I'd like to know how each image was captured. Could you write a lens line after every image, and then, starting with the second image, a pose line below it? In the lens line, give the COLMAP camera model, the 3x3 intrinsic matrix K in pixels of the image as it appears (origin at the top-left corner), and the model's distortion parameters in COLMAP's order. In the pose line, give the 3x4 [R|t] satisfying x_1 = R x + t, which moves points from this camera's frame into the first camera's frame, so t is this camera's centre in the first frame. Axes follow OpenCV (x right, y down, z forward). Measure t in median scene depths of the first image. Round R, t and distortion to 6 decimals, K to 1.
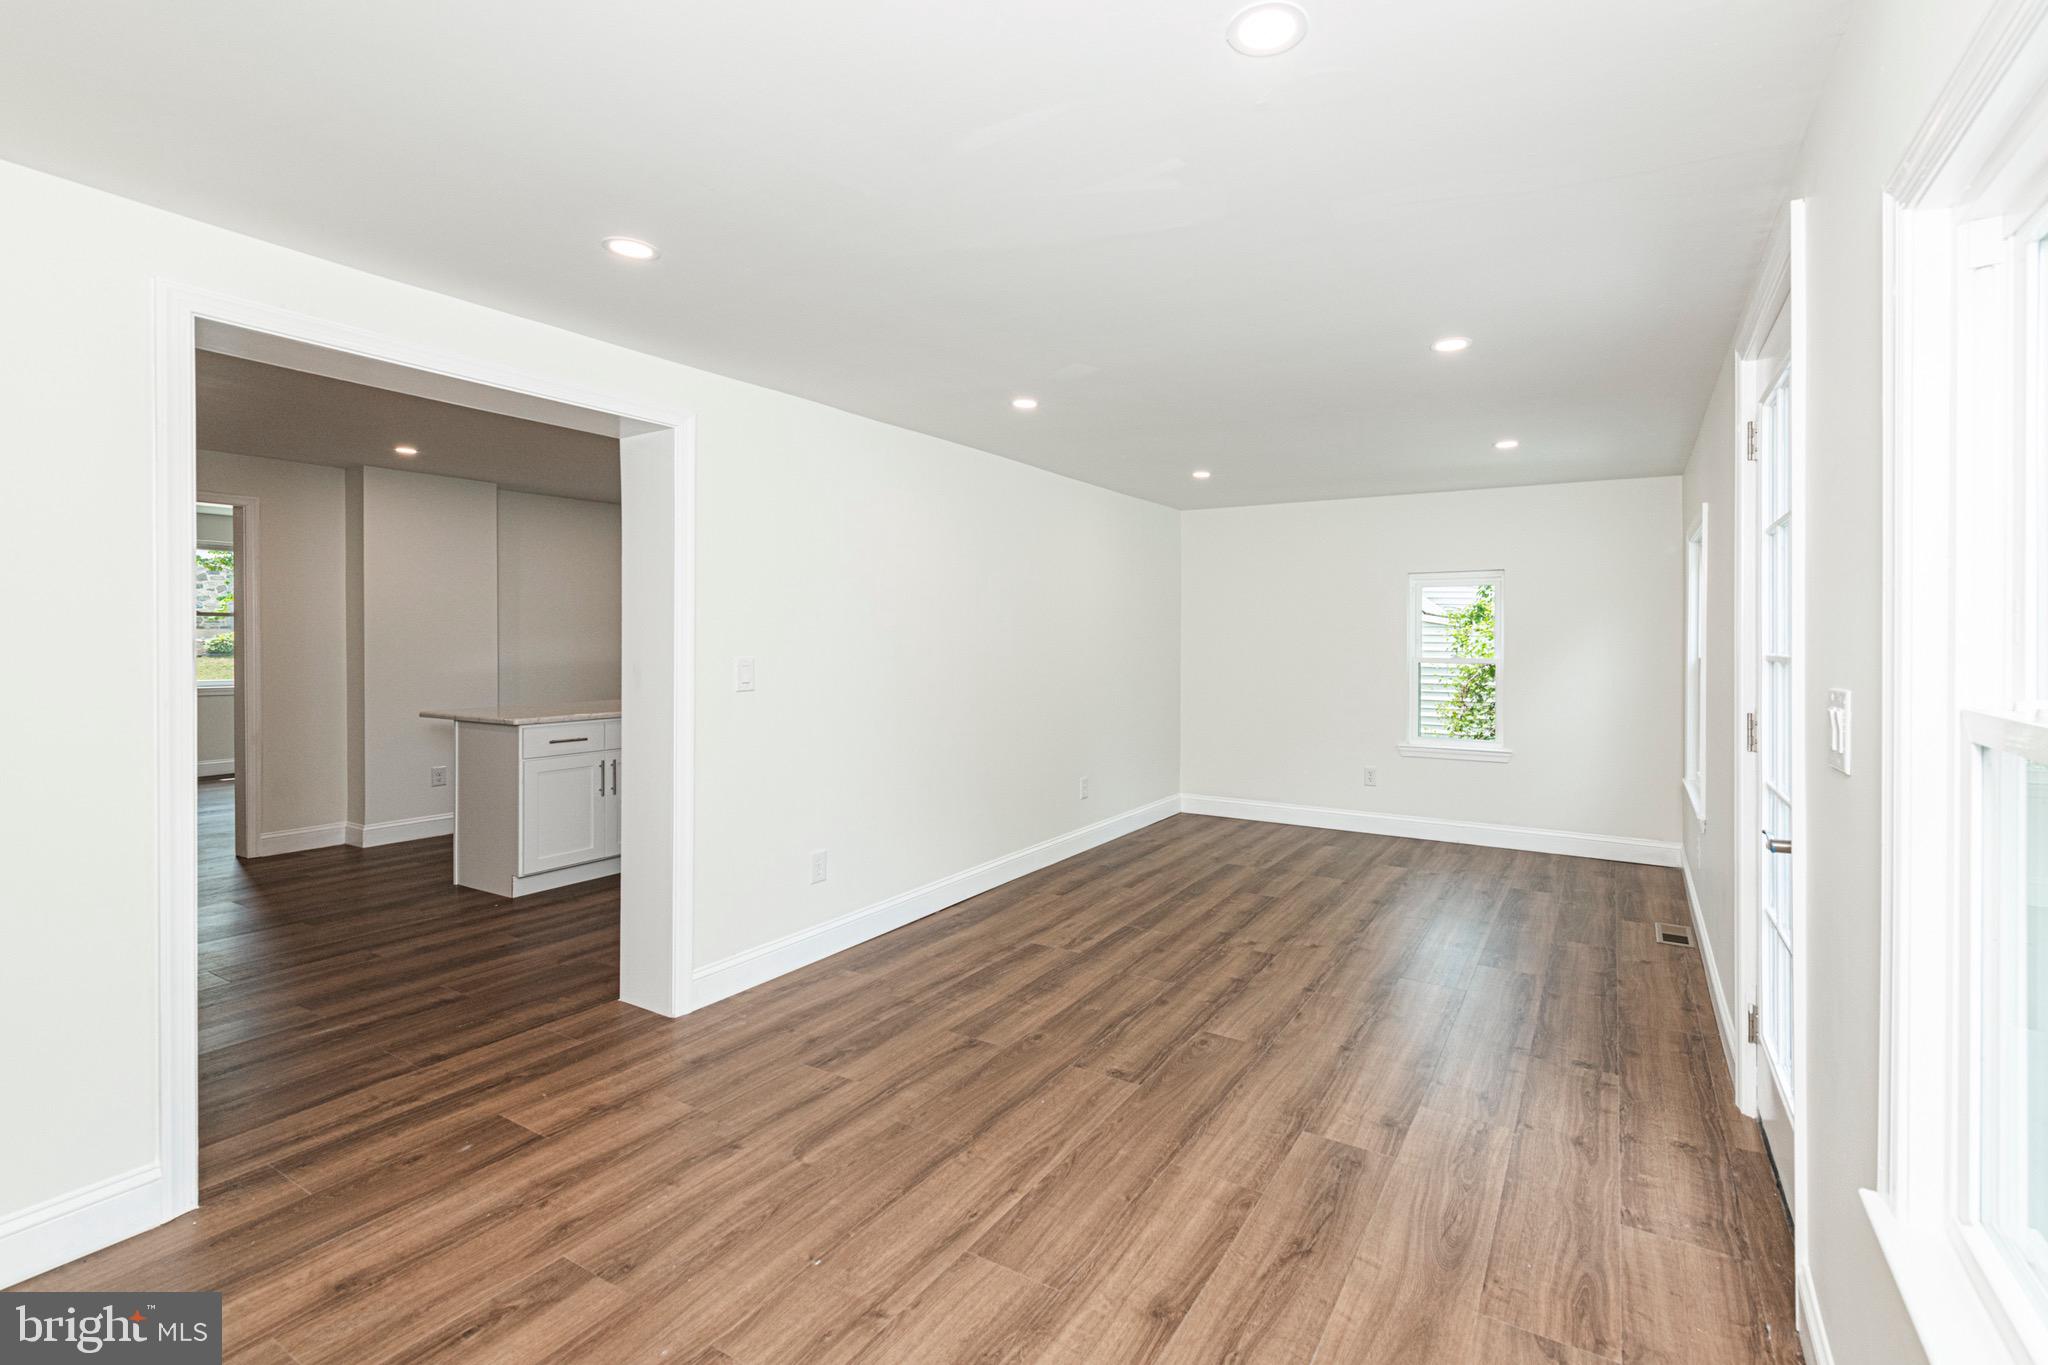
lens RADIAL K [[874.7, 0, 1033.3], [0, 874.7, 611.5], [0, 0, 1]] dist [-0.001838, -0.001366]
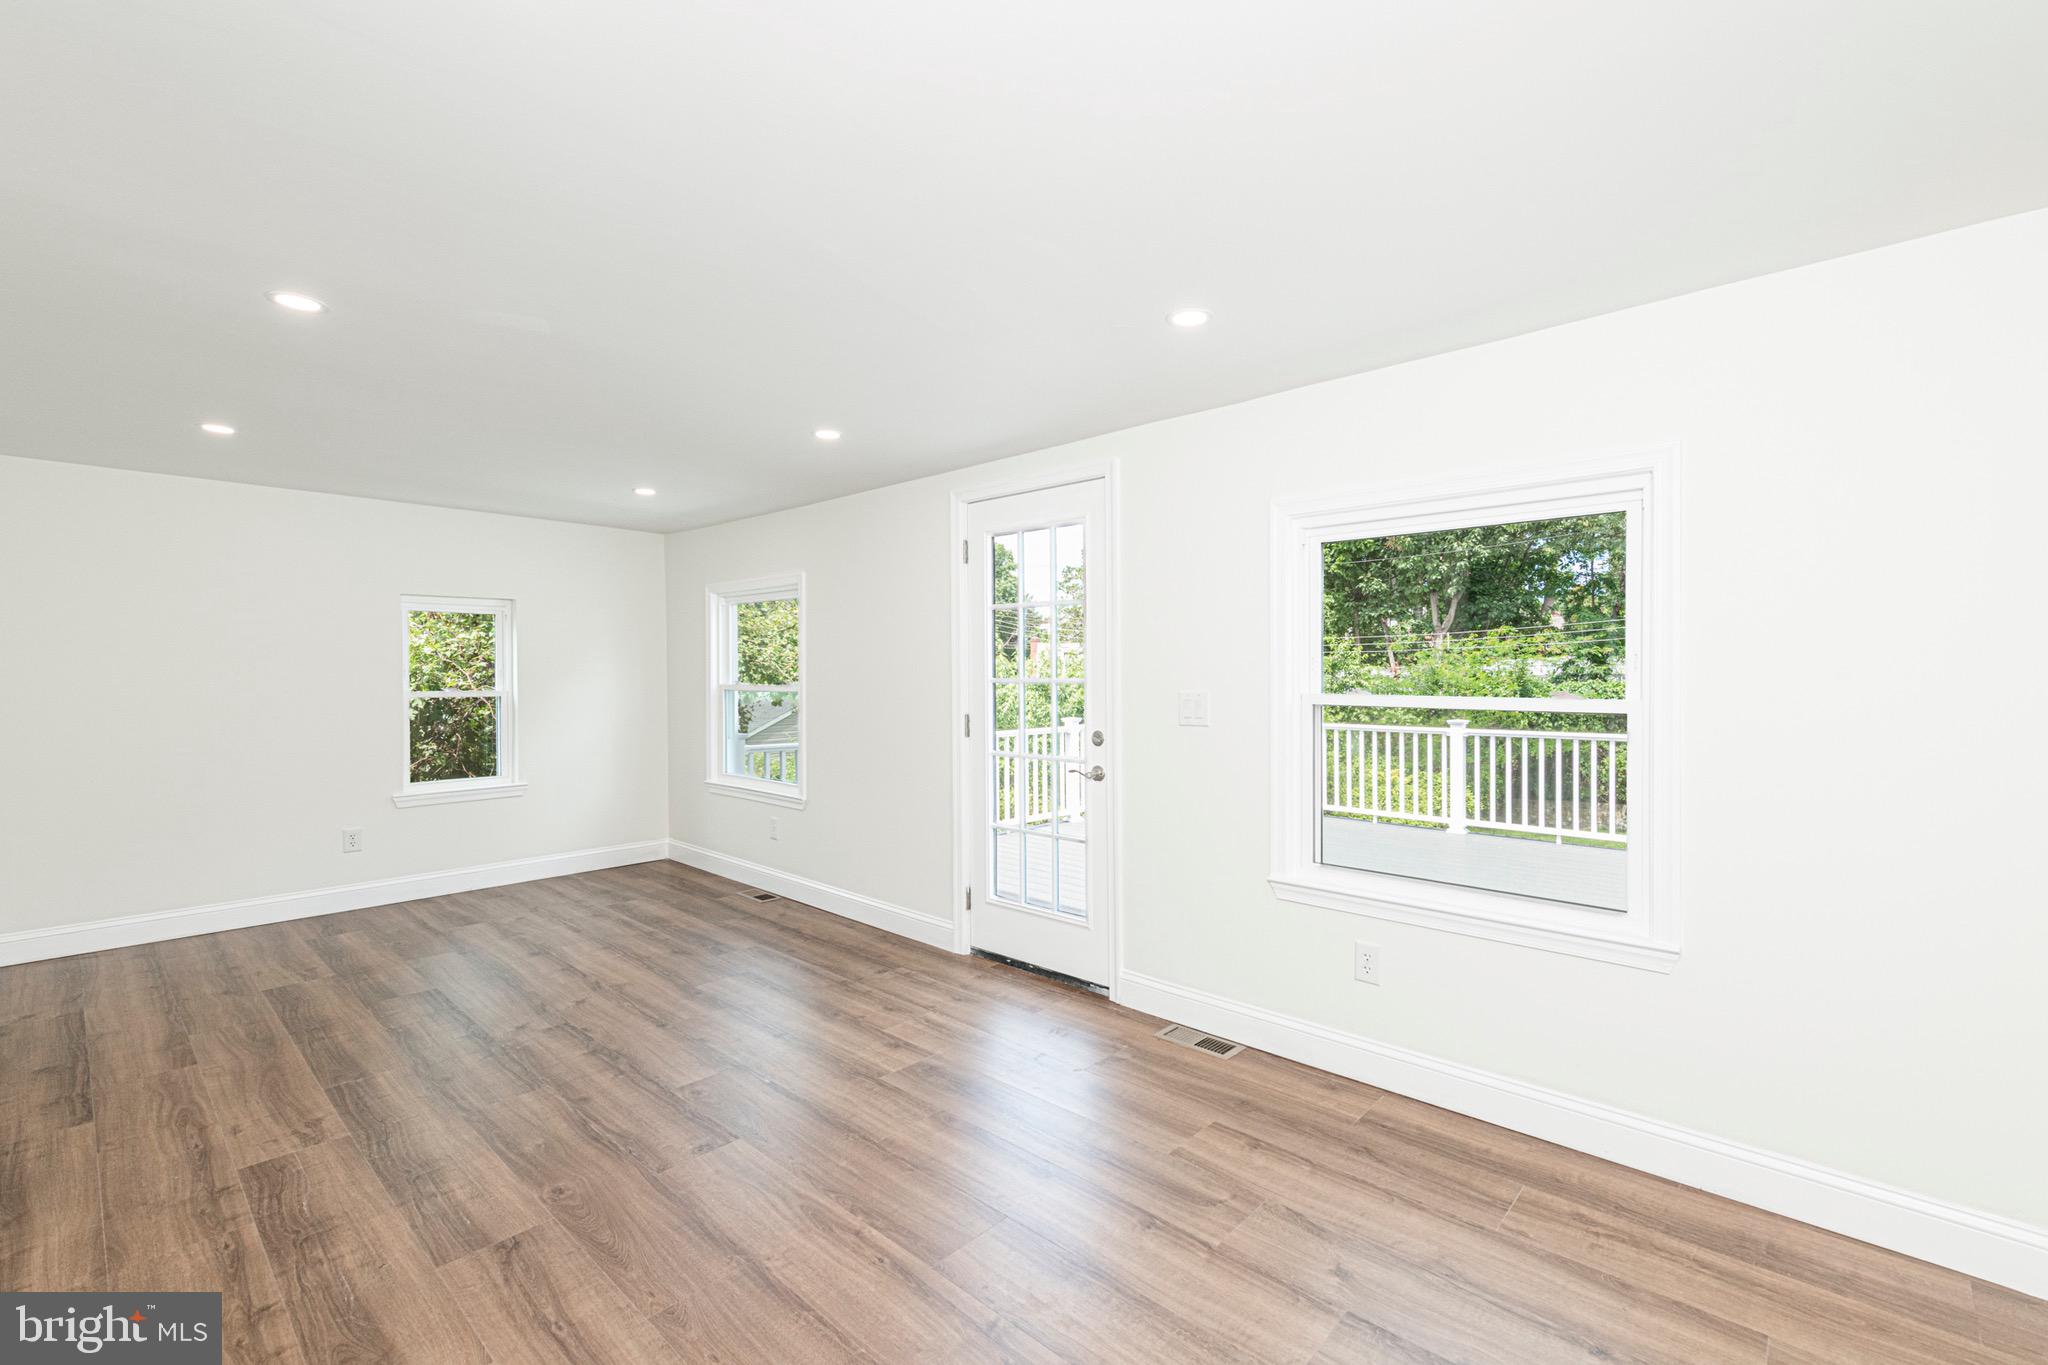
lens RADIAL K [[945.0, 0, 1026.6], [0, 945.0, 681.2], [0, 0, 1]] dist [-0.010132, -0.000821]
pose [[0.179520, -0.022929, 0.983487, -0.661116], [-0.022769, 0.999364, 0.027455, 0.000153], [-0.983491, -0.027322, 0.178883, 0.407860]]
